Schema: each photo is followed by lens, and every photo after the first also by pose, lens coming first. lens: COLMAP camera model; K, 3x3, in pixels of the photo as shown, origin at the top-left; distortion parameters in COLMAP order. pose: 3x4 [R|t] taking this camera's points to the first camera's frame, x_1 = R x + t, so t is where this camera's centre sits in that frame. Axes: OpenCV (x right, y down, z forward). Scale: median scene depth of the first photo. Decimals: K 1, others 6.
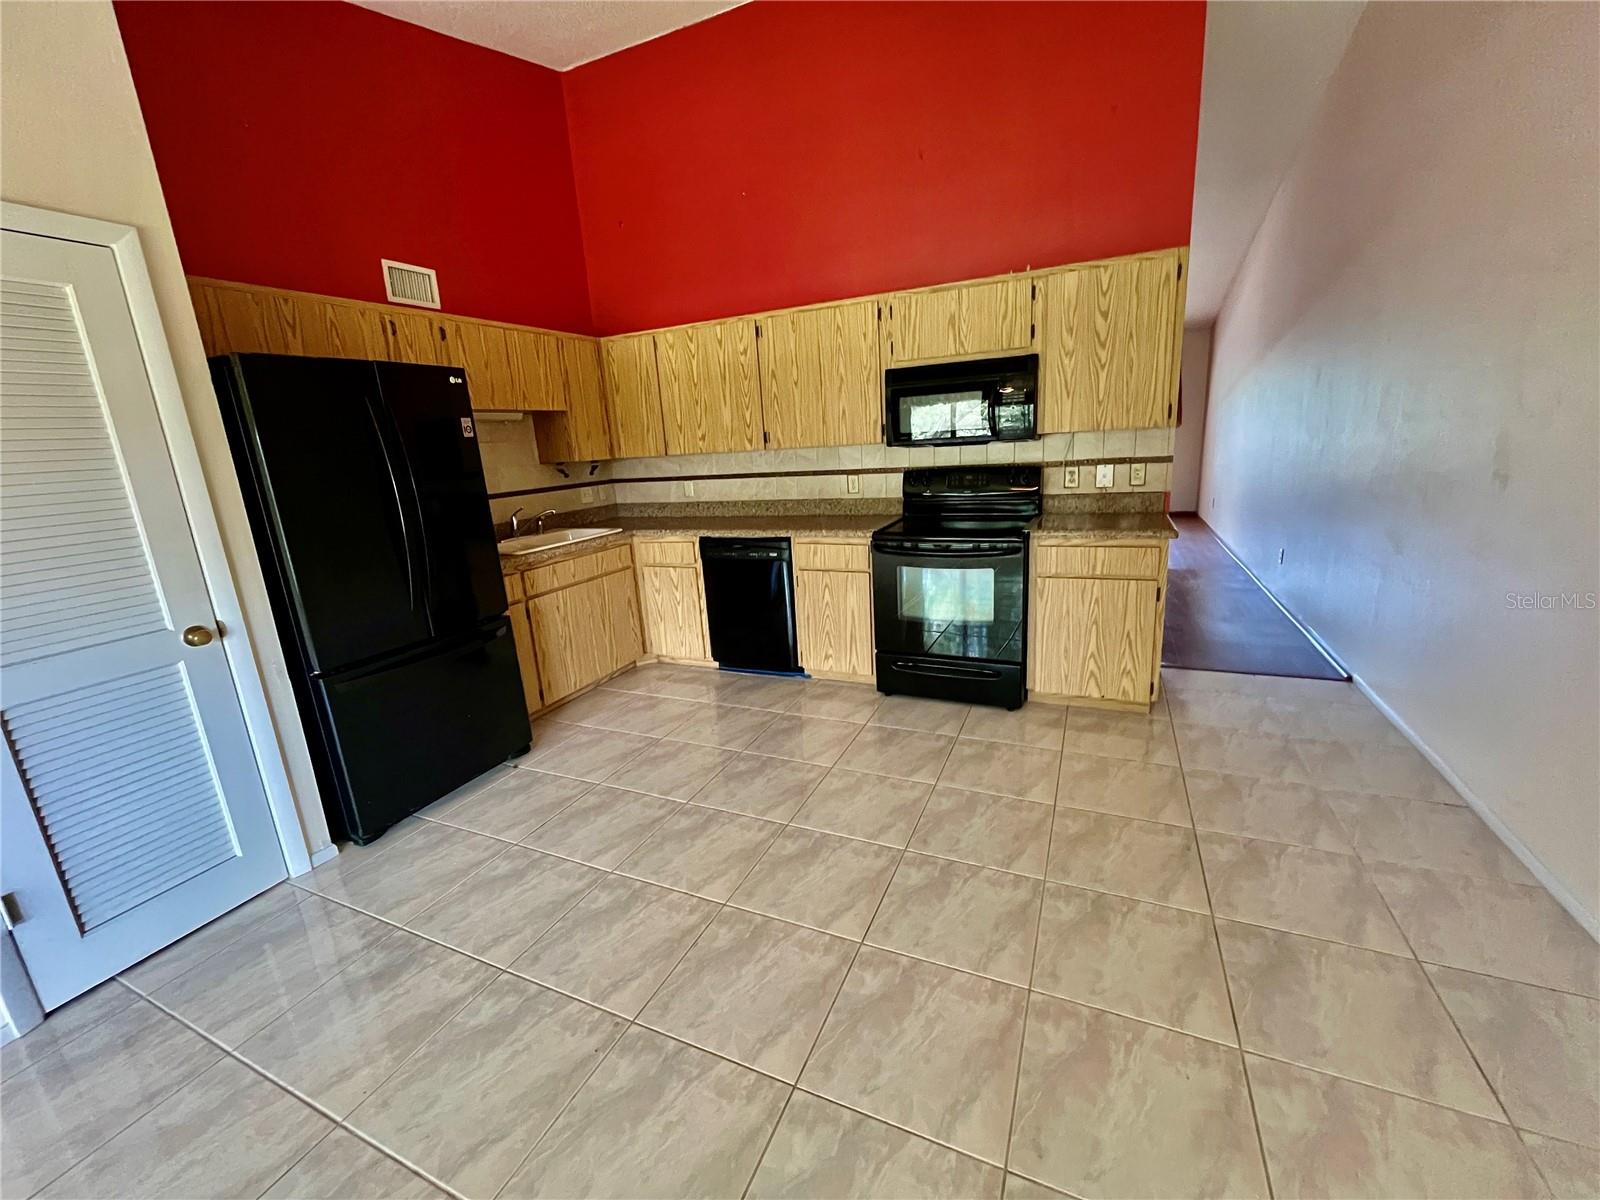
lens RADIAL K [[636.1, 0, 813.8], [0, 636.1, 603.7], [0, 0, 1]] dist [-0.006054, 0.000099]
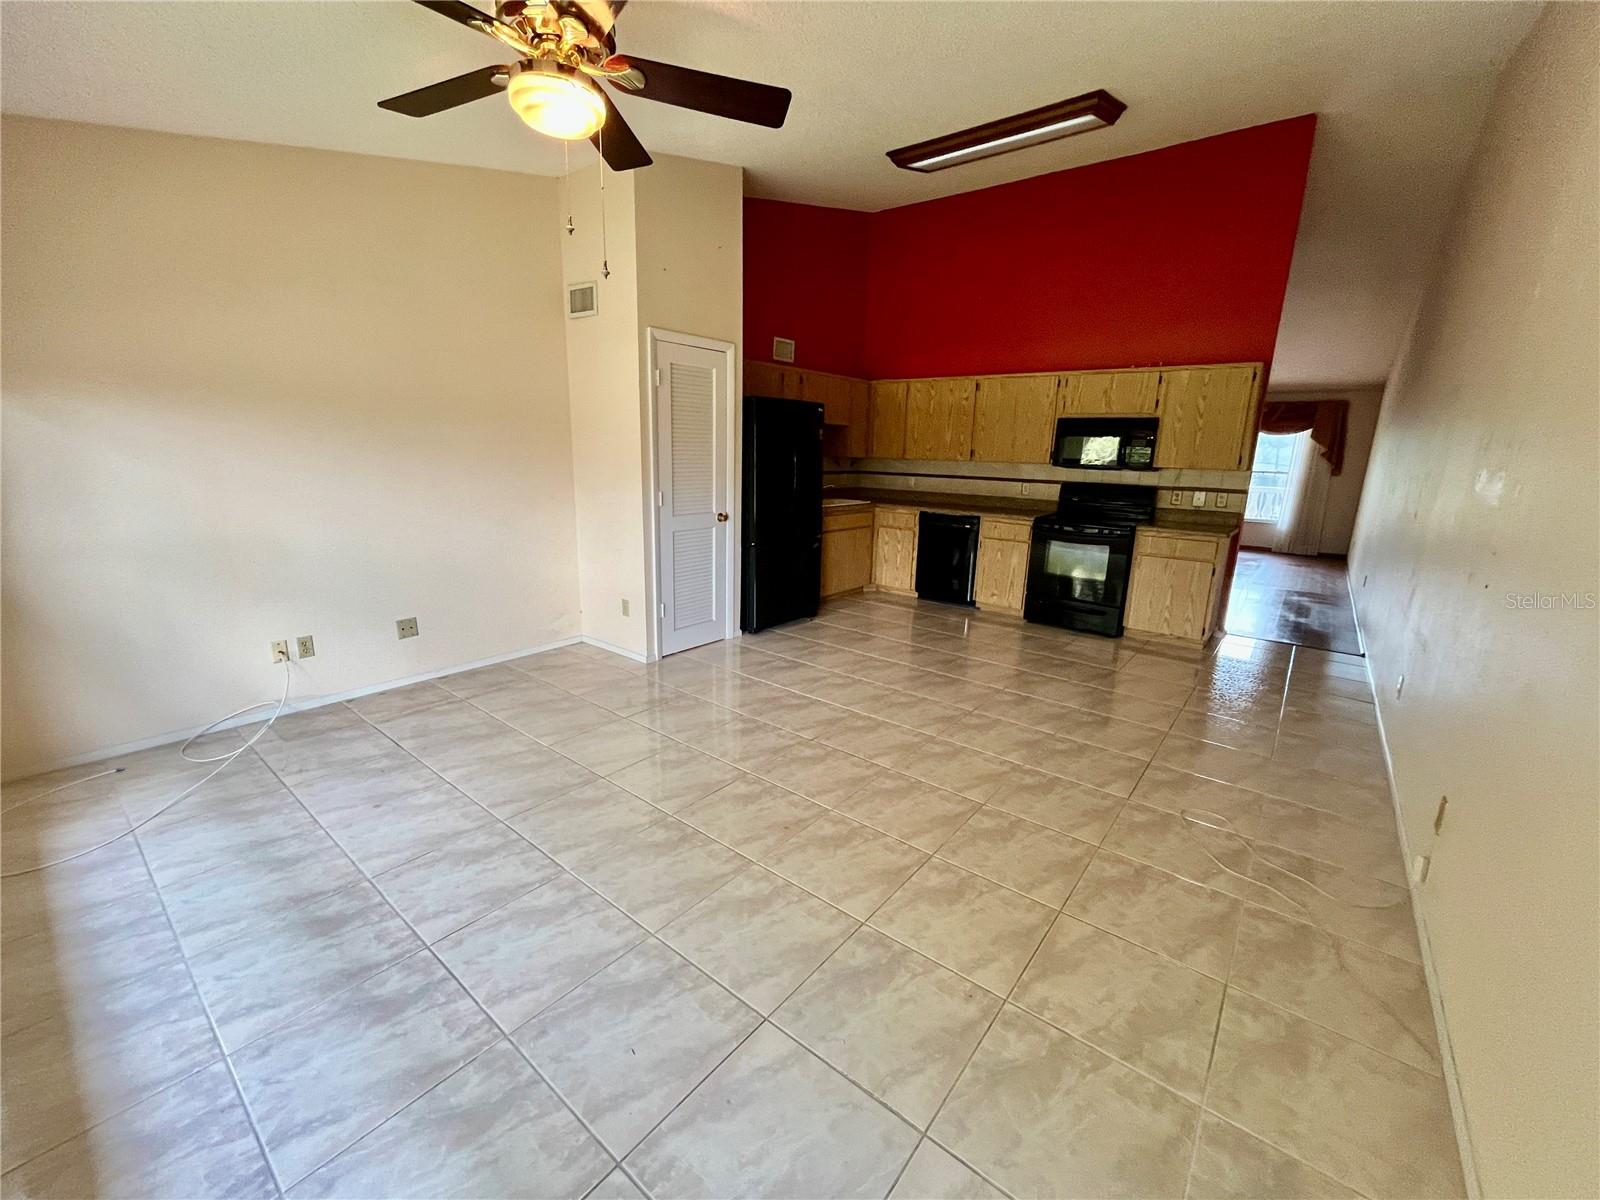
lens RADIAL K [[636.1, 0, 807.1], [0, 636.1, 596.1], [0, 0, 1]] dist [-0.006054, 0.000099]
pose [[0.962037, 0.142797, -0.232579, -0.055087], [-0.148126, 0.988953, -0.005518, 0.163633], [0.229222, 0.039760, 0.972562, -0.633362]]
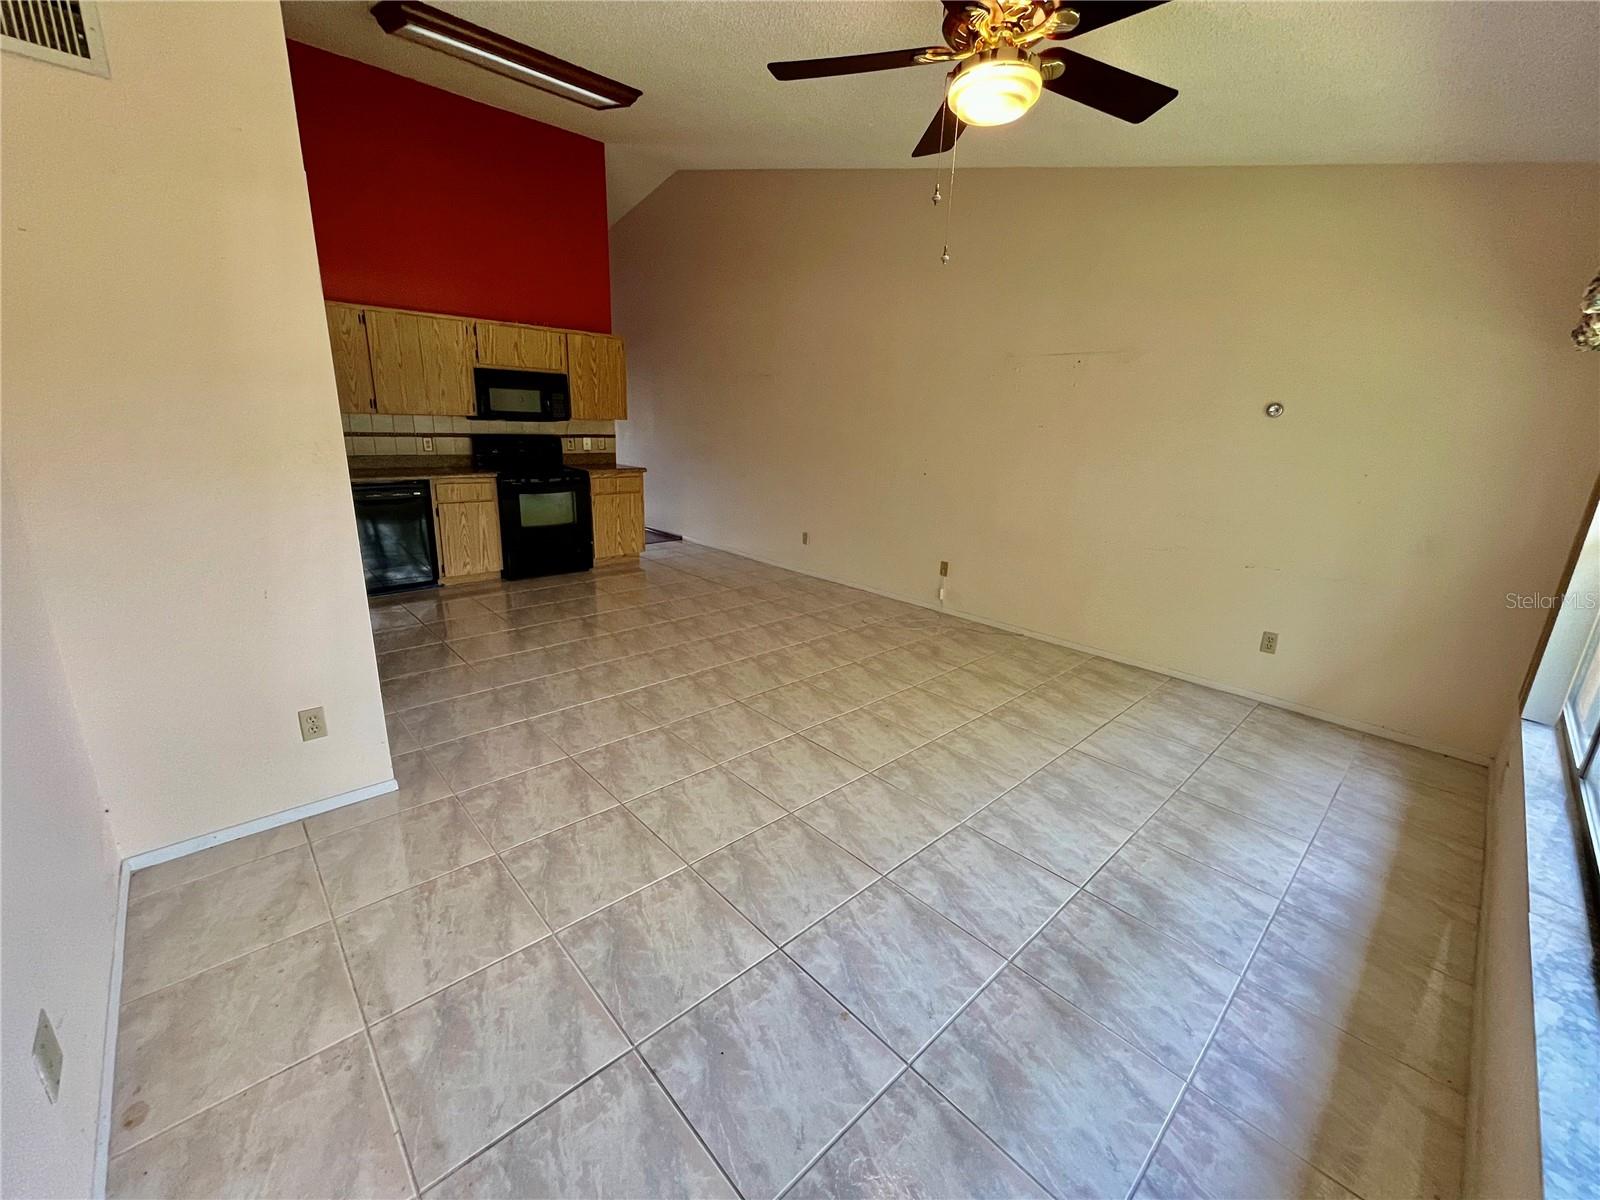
lens RADIAL K [[636.1, 0, 767.8], [0, 636.1, 613.4], [0, 0, 1]] dist [-0.006054, 0.000099]
pose [[0.428797, -0.193923, 0.882342, -0.977940], [0.169787, 0.976584, 0.132123, 0.118046], [-0.887302, 0.093156, 0.451682, -0.241021]]
